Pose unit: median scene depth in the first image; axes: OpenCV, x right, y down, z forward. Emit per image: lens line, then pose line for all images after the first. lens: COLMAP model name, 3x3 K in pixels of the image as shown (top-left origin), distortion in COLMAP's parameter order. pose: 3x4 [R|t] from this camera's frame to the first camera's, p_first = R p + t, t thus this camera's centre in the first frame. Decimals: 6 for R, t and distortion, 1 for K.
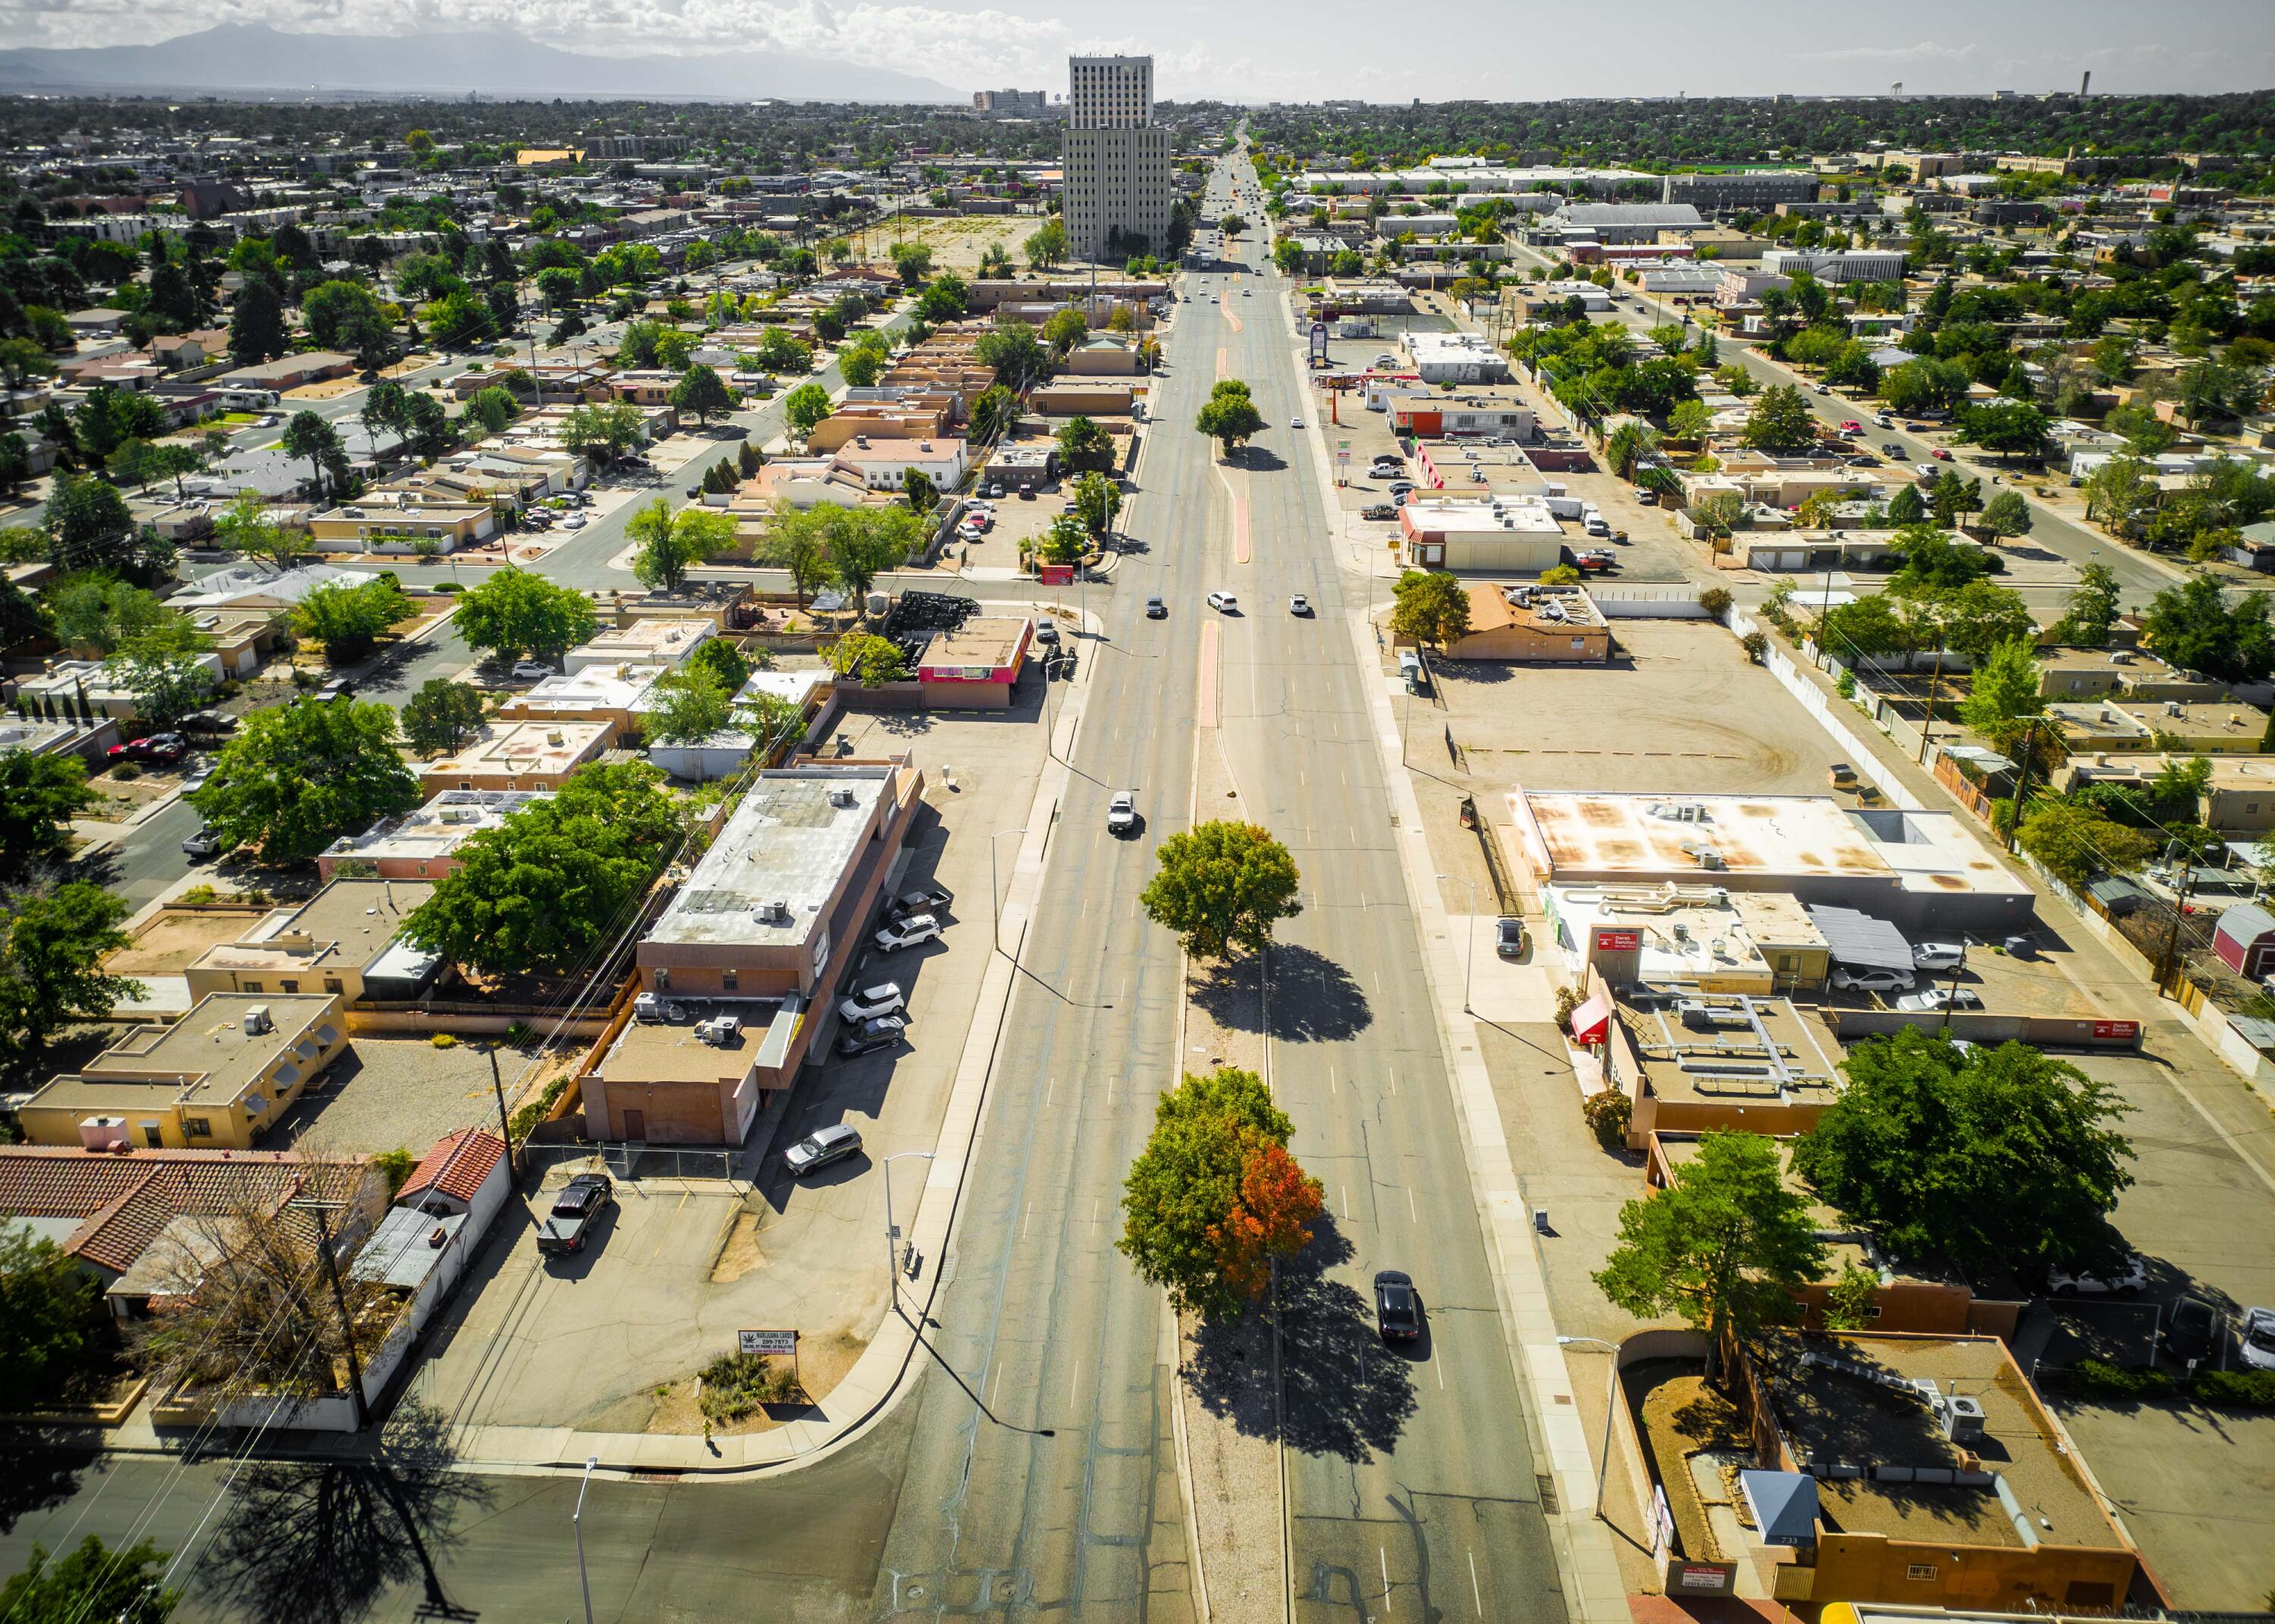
lens RADIAL K [[1663.4, 0, 1137.5], [0, 1663.4, 812.0], [0, 0, 1]] dist [0.074458, -0.058662]
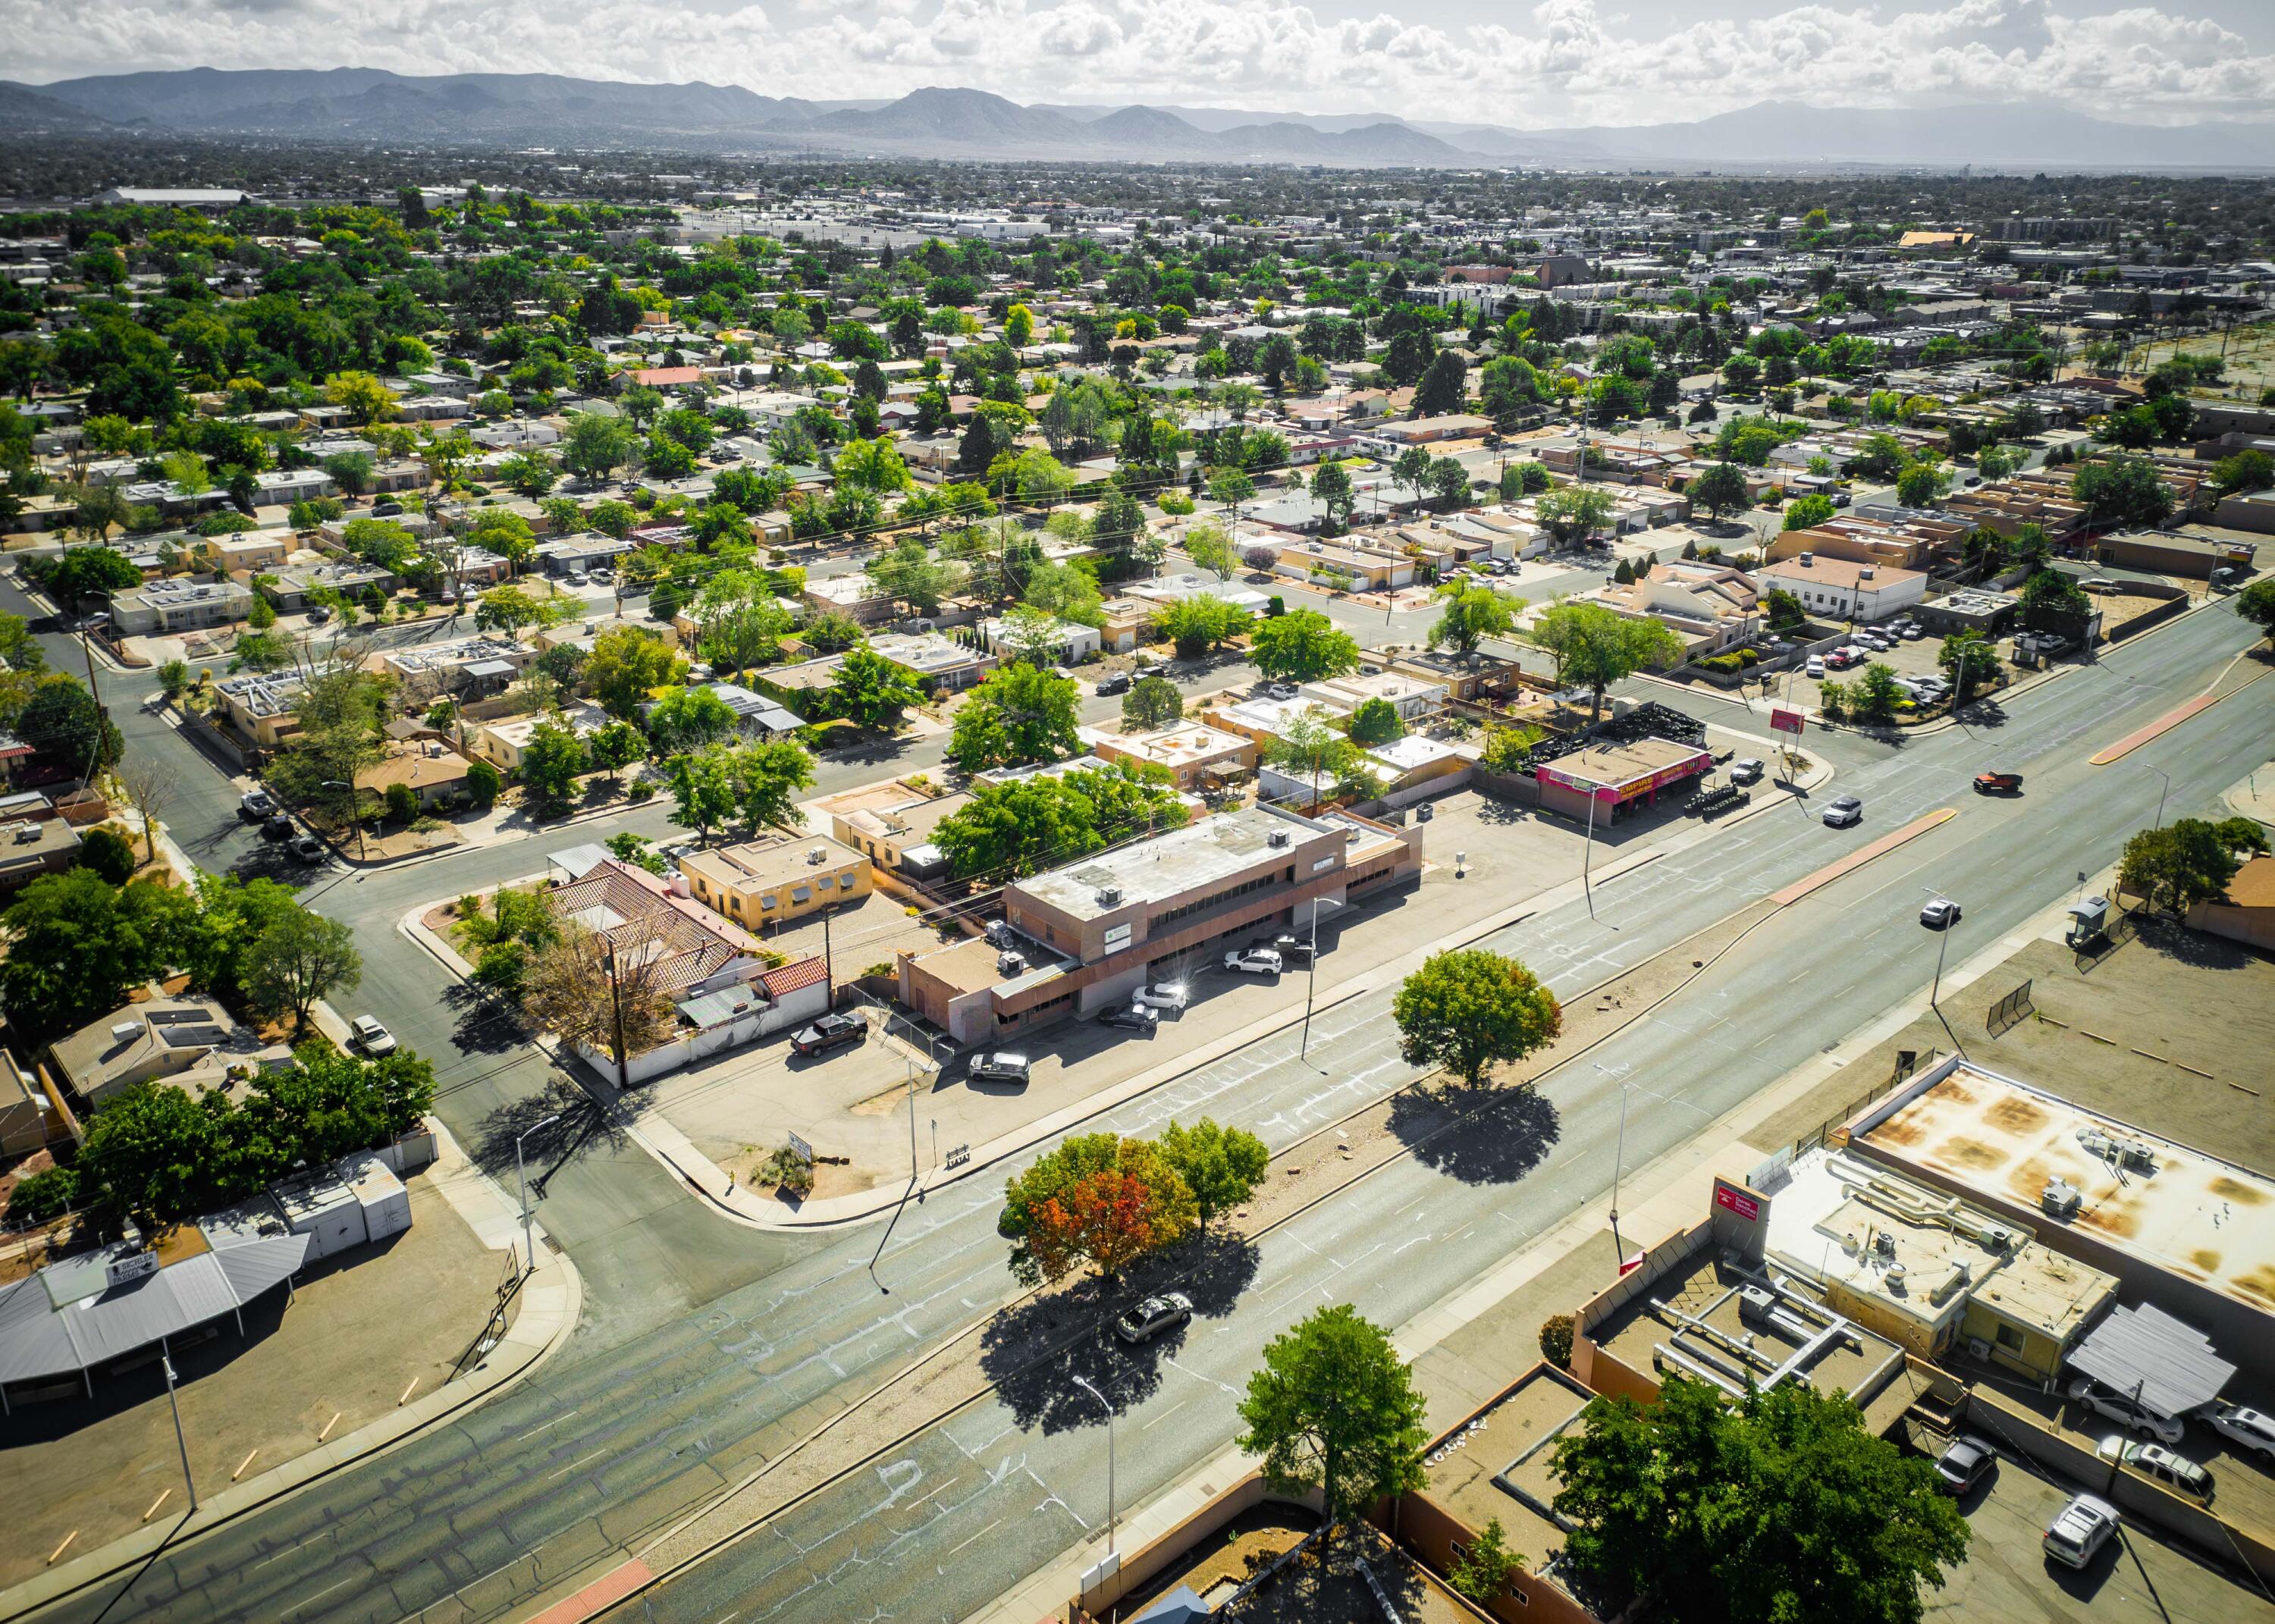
lens RADIAL K [[1674.5, 0, 1137.5], [0, 1674.5, 812.0], [0, 0, 1]] dist [0.055783, 0.003952]
pose [[0.705406, 0.265967, -0.657012, 0.395432], [-0.290654, 0.953954, 0.074111, -0.064372], [0.646470, 0.138685, 0.750229, 0.045932]]
